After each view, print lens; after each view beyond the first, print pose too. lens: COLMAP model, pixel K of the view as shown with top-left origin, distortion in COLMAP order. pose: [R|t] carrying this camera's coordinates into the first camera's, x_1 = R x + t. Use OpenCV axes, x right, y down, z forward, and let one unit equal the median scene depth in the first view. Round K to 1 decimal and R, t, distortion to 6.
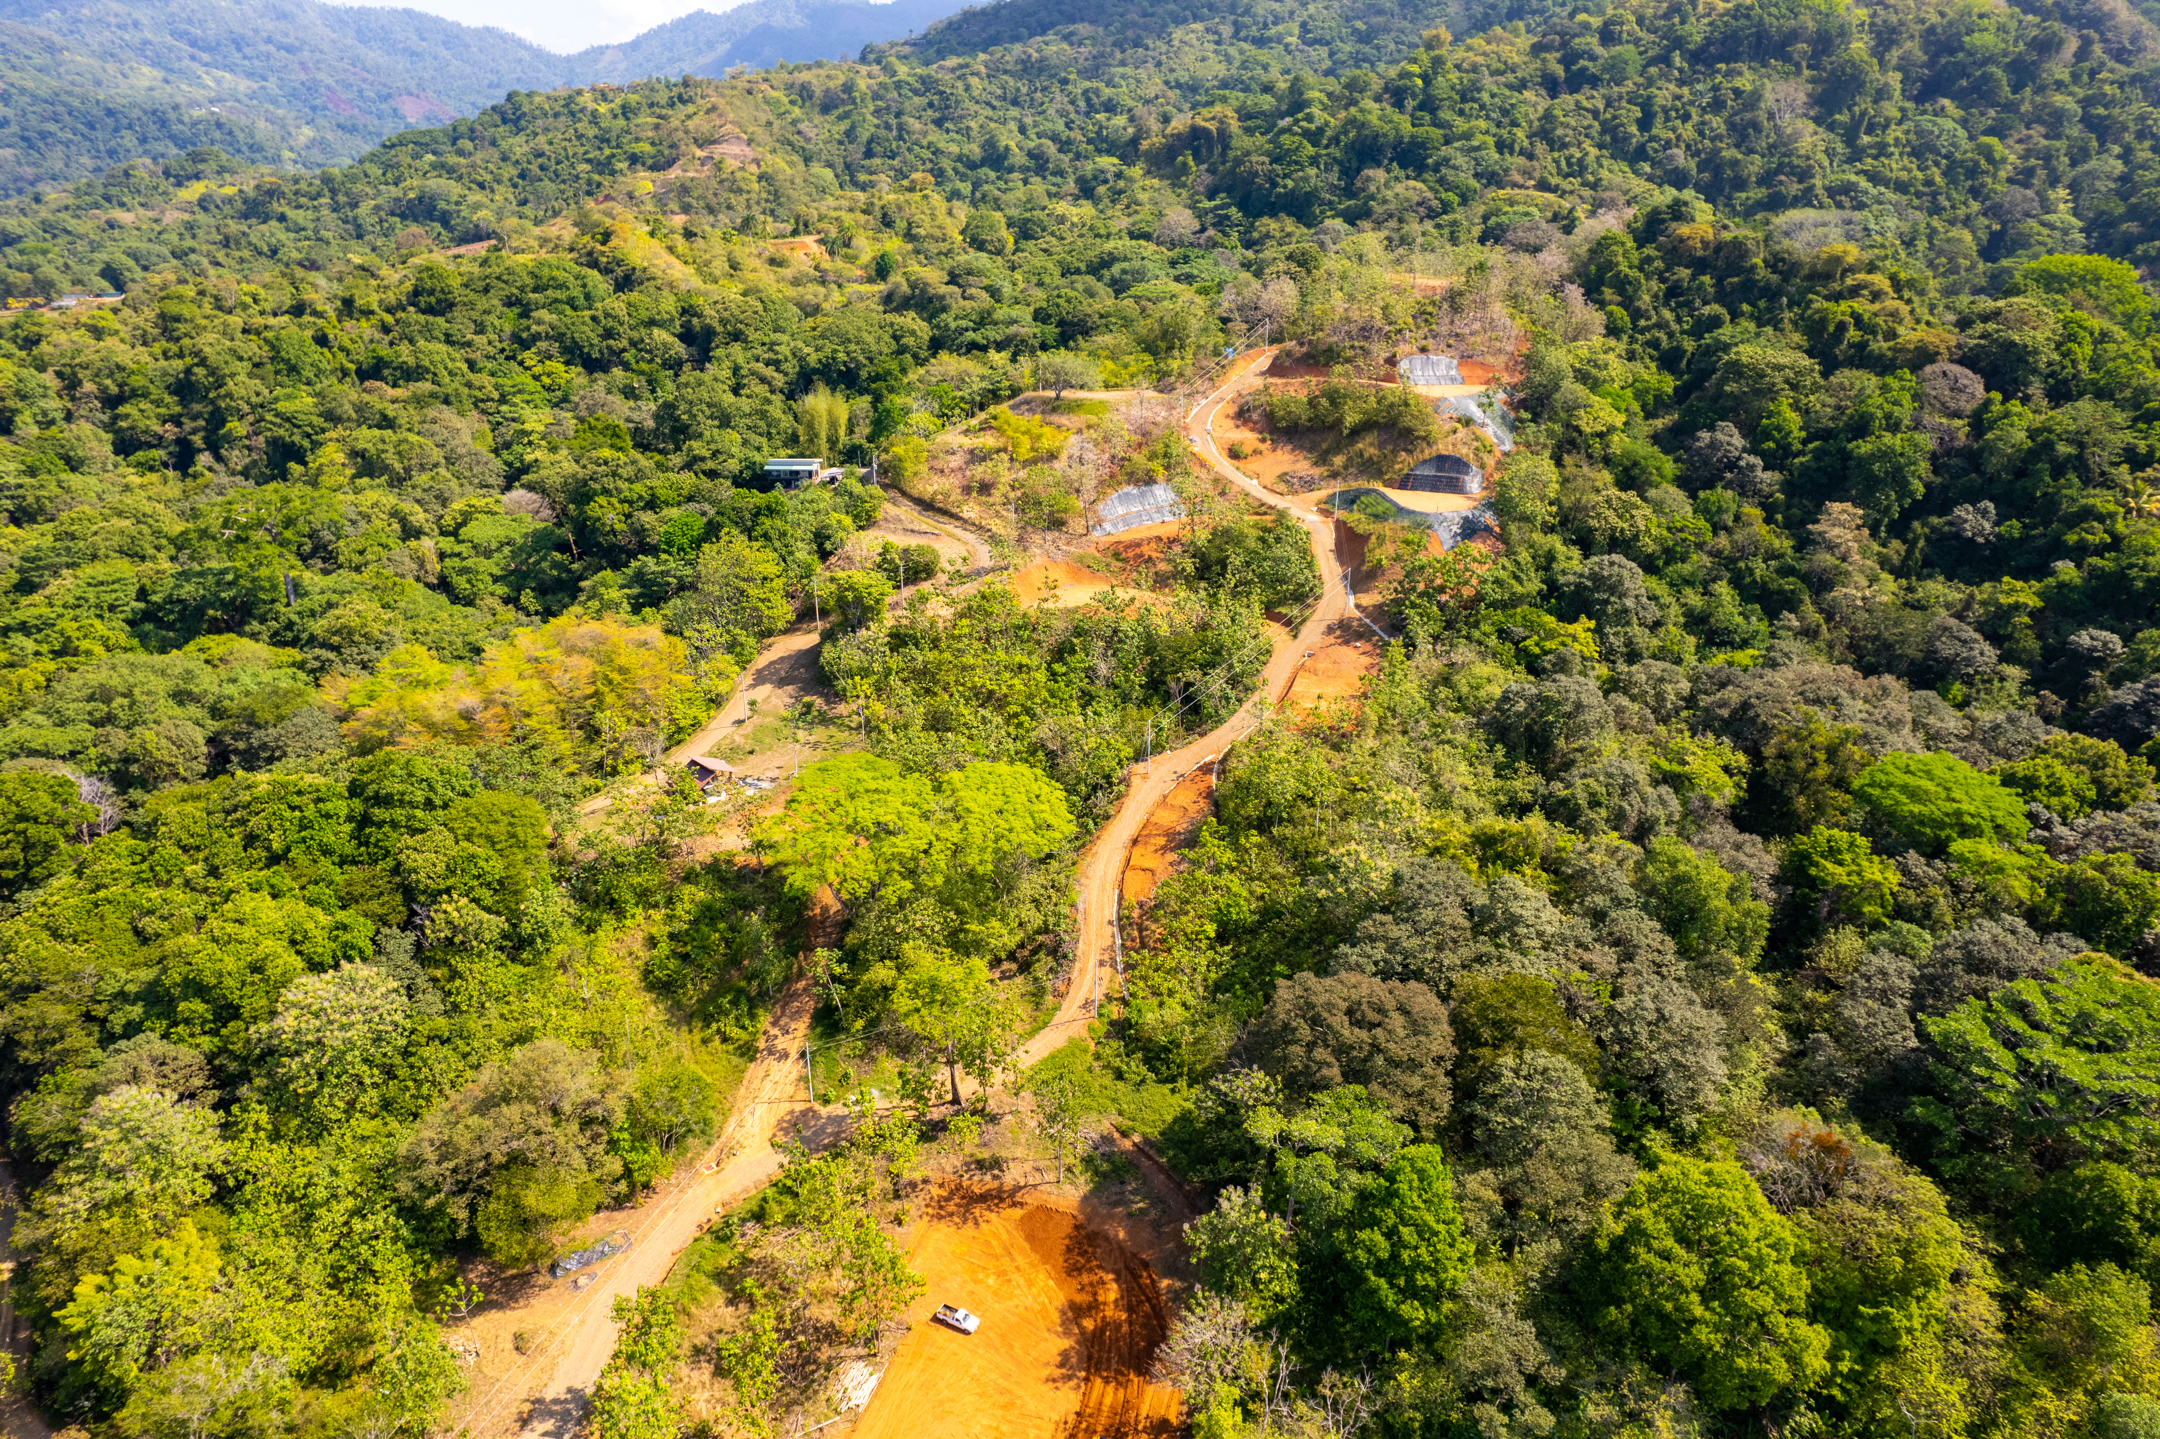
lens RADIAL K [[1376.6, 0, 1080.0], [0, 1376.6, 719.5], [0, 0, 1]] dist [-0.081416, 0.076035]
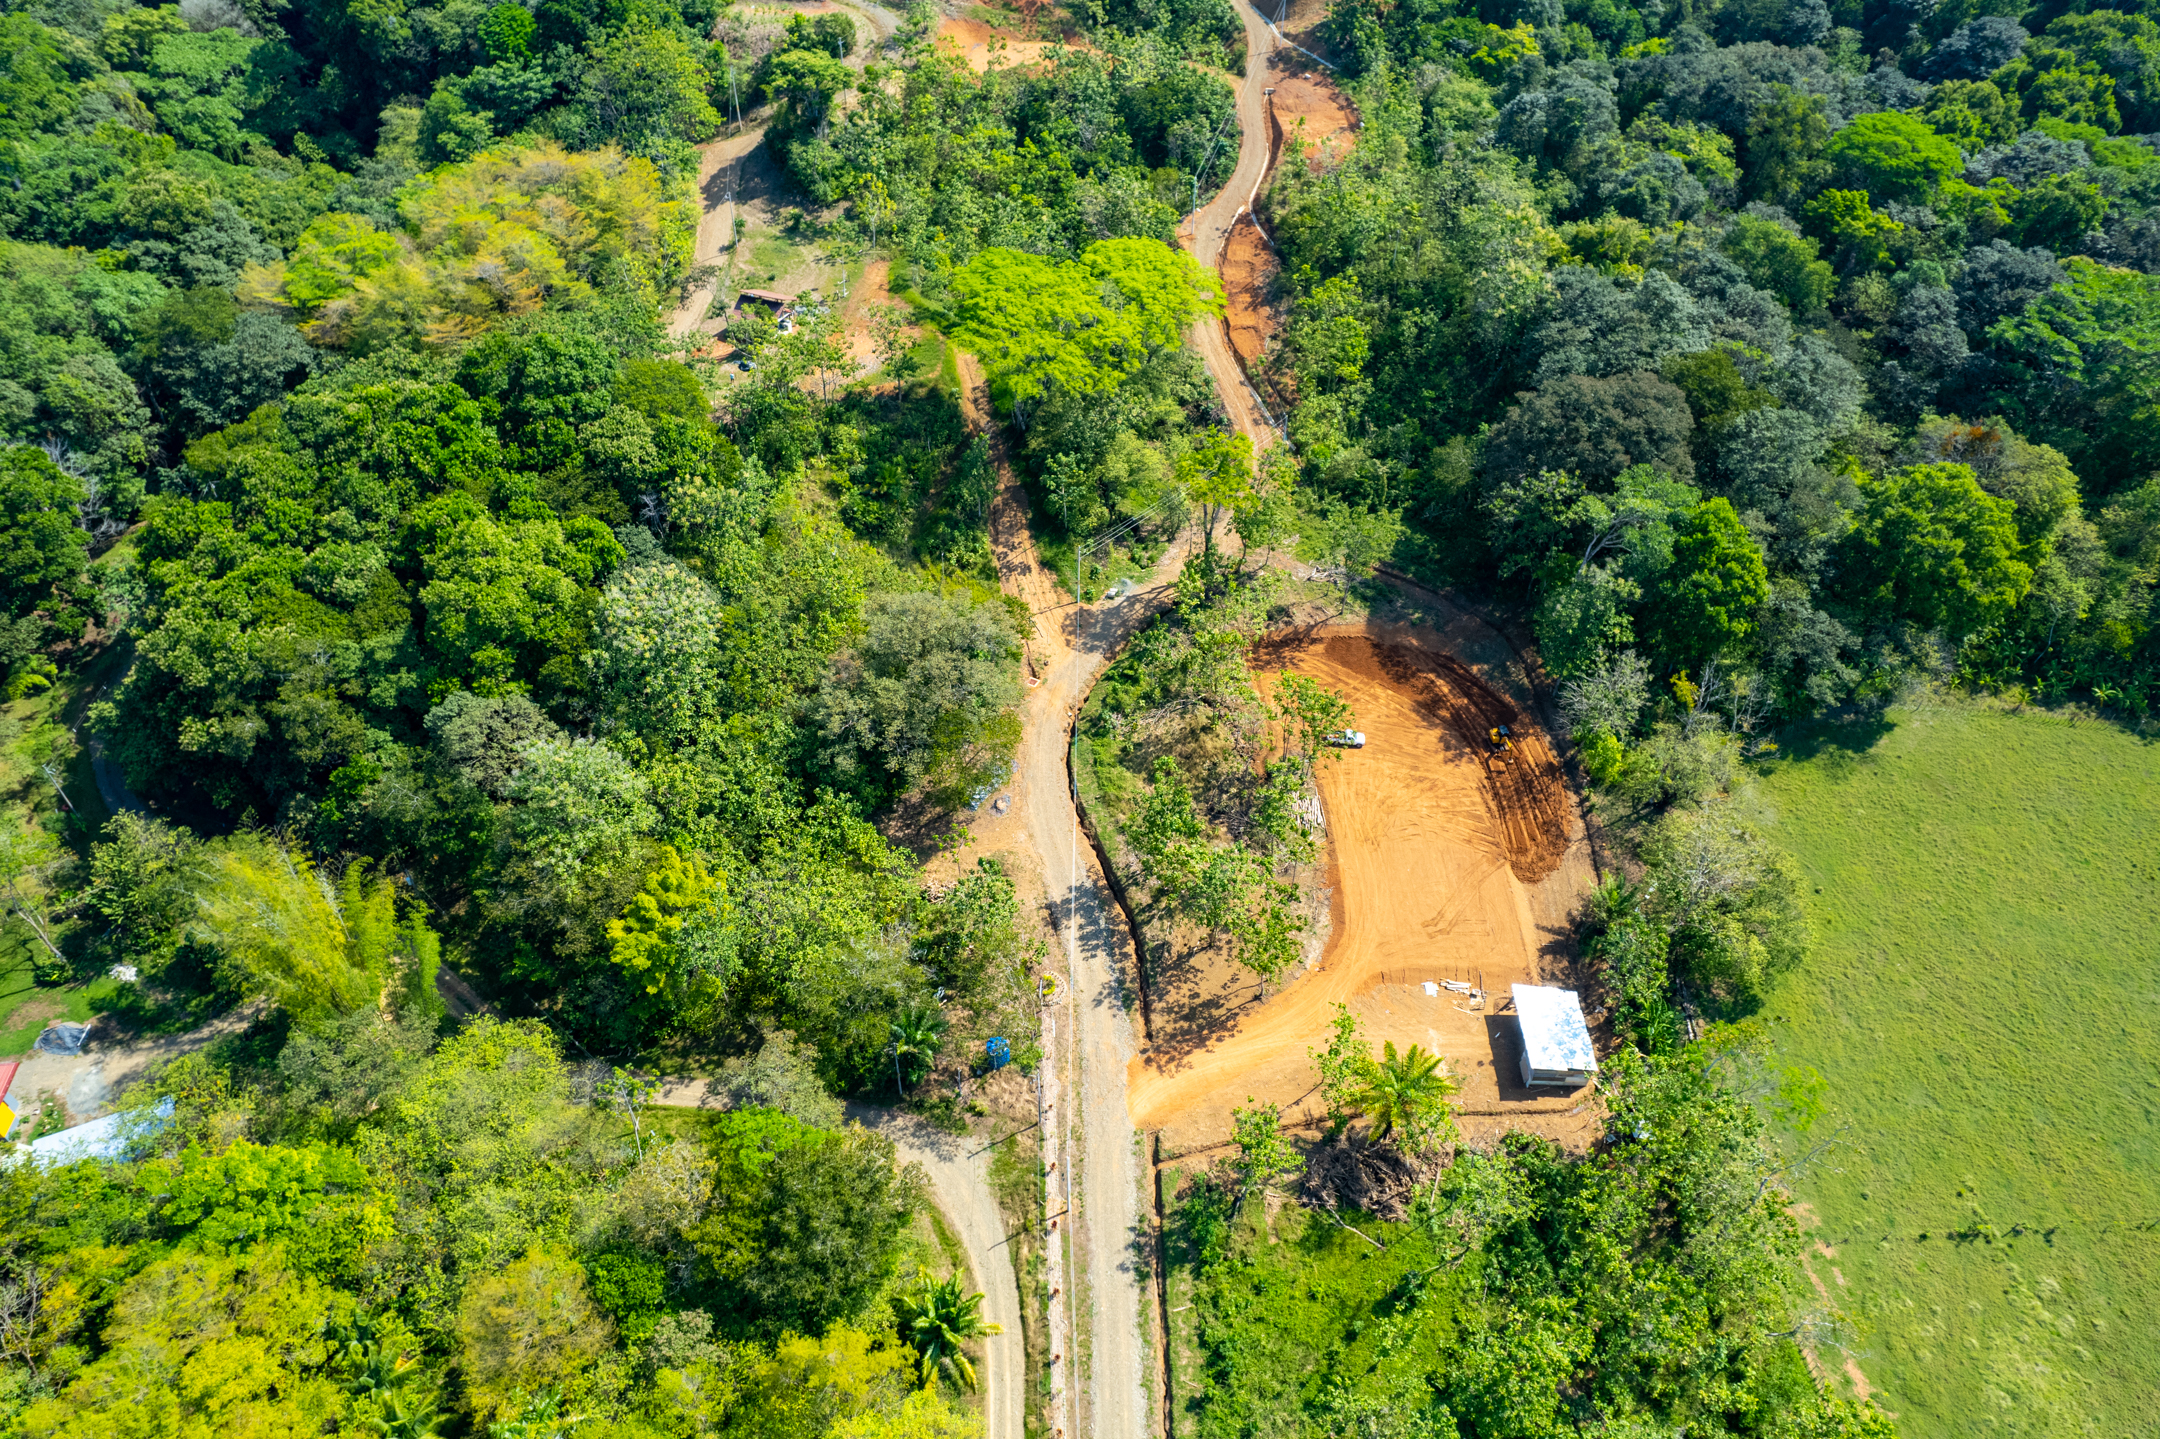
lens RADIAL K [[1376.6, 0, 1080.0], [0, 1376.6, 719.5], [0, 0, 1]] dist [-0.081416, 0.076035]
pose [[0.927227, -0.250659, 0.278245, -0.262755], [0.134938, 0.916687, 0.376135, -0.014101], [-0.349345, -0.311216, 0.883800, 0.031449]]
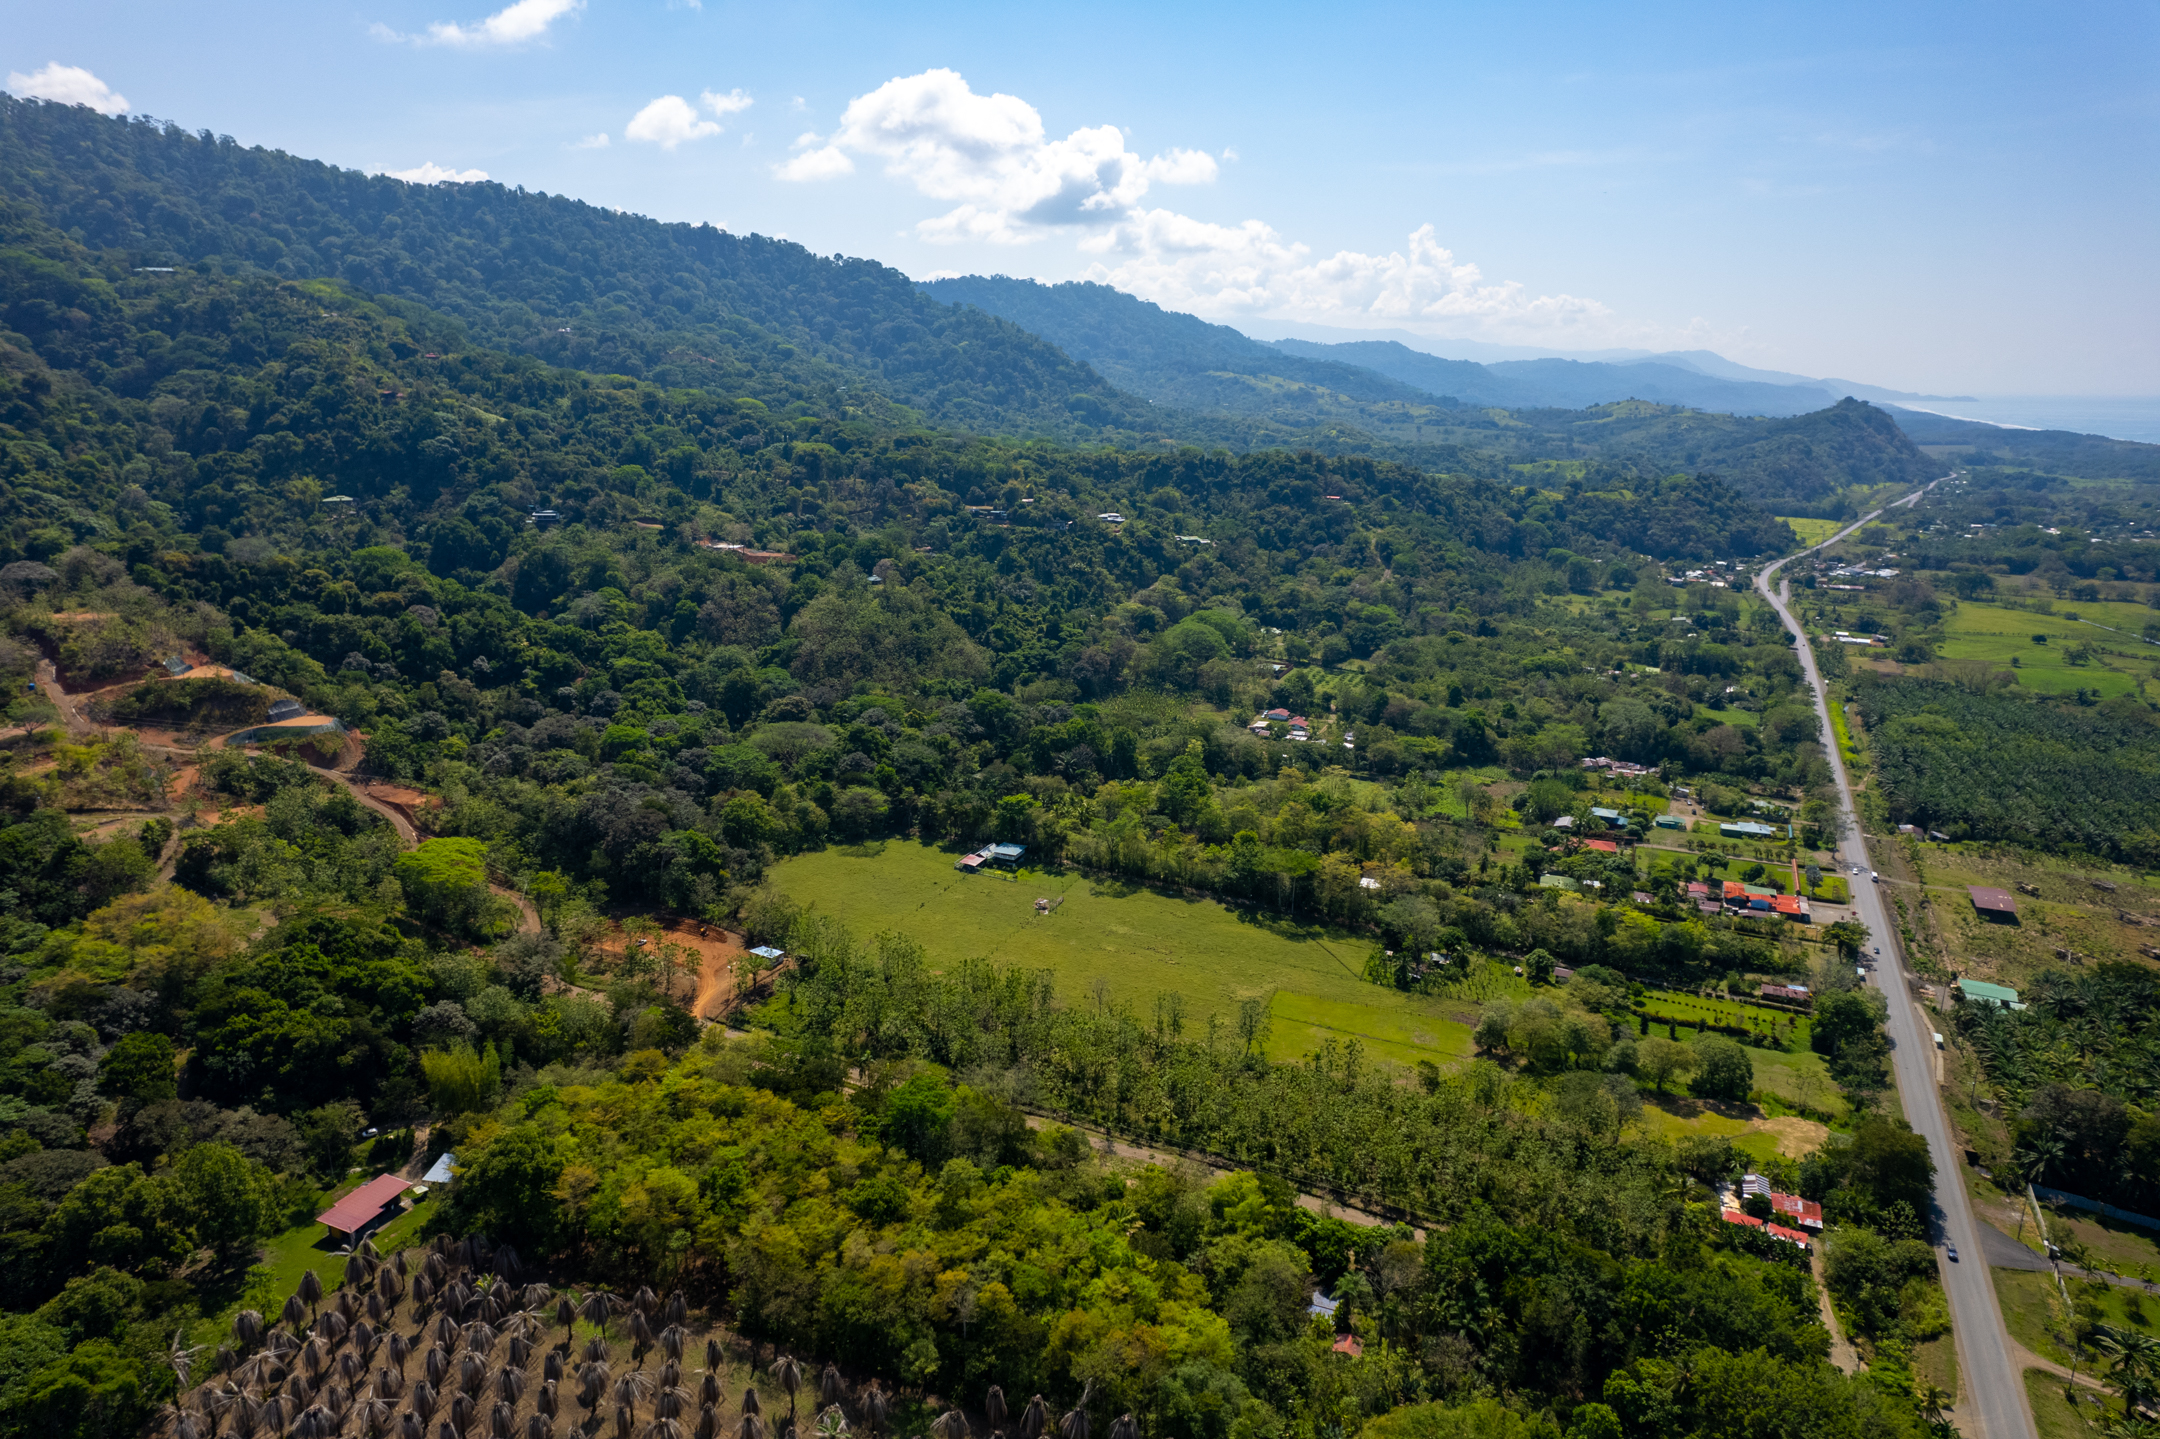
lens RADIAL K [[1376.6, 0, 1080.0], [0, 1376.6, 719.5], [0, 0, 1]] dist [-0.081416, 0.076035]
pose [[0.089724, -0.253648, 0.963126, -1.270988], [0.363640, 0.908609, 0.205414, -0.135221], [-0.927209, 0.331800, 0.173761, -0.291684]]
